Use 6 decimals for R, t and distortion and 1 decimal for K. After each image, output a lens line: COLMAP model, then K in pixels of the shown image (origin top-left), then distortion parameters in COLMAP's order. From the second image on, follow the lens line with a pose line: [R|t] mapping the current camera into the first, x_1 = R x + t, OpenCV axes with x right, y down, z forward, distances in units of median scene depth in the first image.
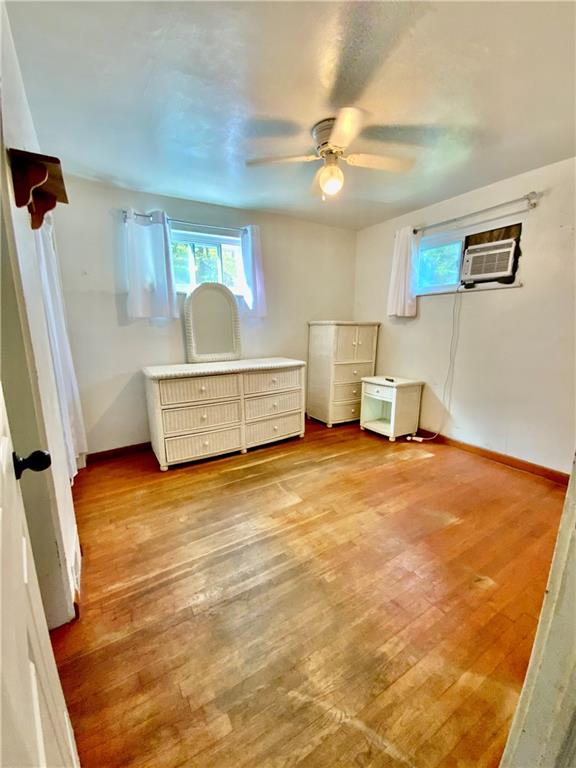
lens RADIAL K [[312.1, 0, 288.0], [0, 312.1, 384.0], [0, 0, 1]] dist [0.018170, -0.013302]
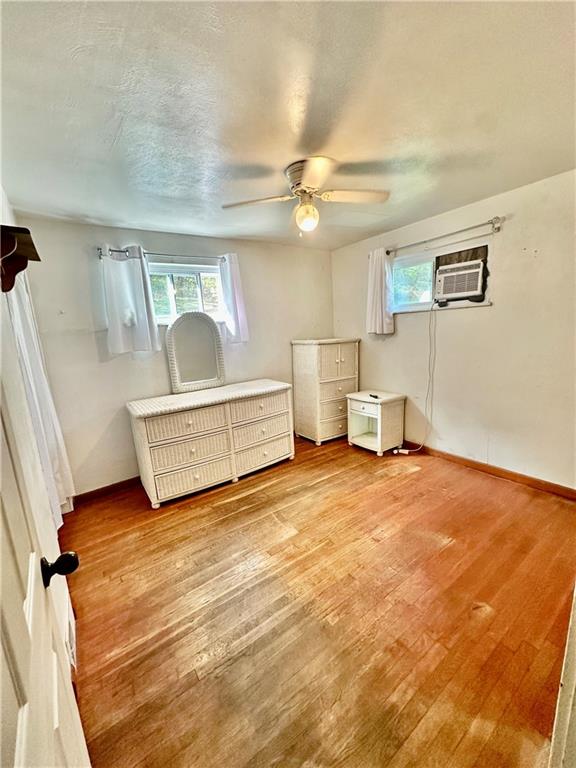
lens RADIAL K [[306.7, 0, 288.0], [0, 306.7, 384.0], [0, 0, 1]] dist [0.001373, 0.000622]
pose [[0.996561, -0.063127, 0.053672, -0.008963], [0.063729, 0.997921, -0.009583, -0.082336], [-0.052955, 0.012970, 0.998513, 0.011106]]
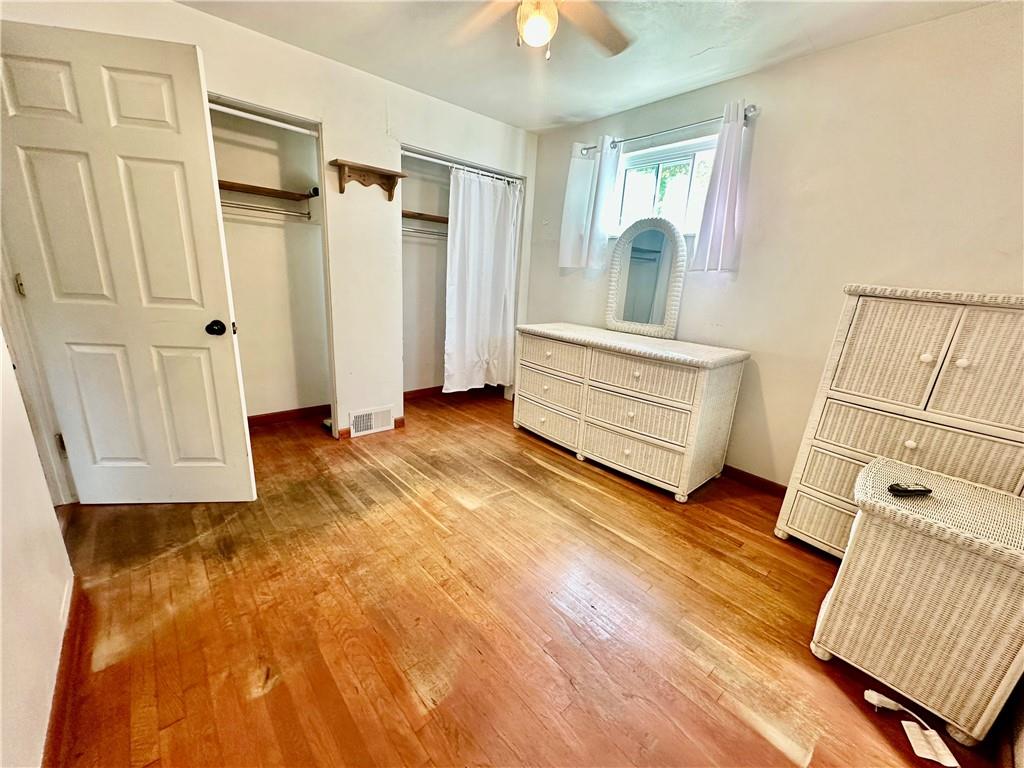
lens RADIAL K [[408.9, 0, 512.0], [0, 408.9, 384.0], [0, 0, 1]] dist [0.001373, 0.000622]
pose [[0.177208, 0.272971, -0.945560, 0.791076], [-0.243828, 0.942990, 0.226533, -0.137993], [0.953491, 0.190410, 0.233663, 0.702387]]
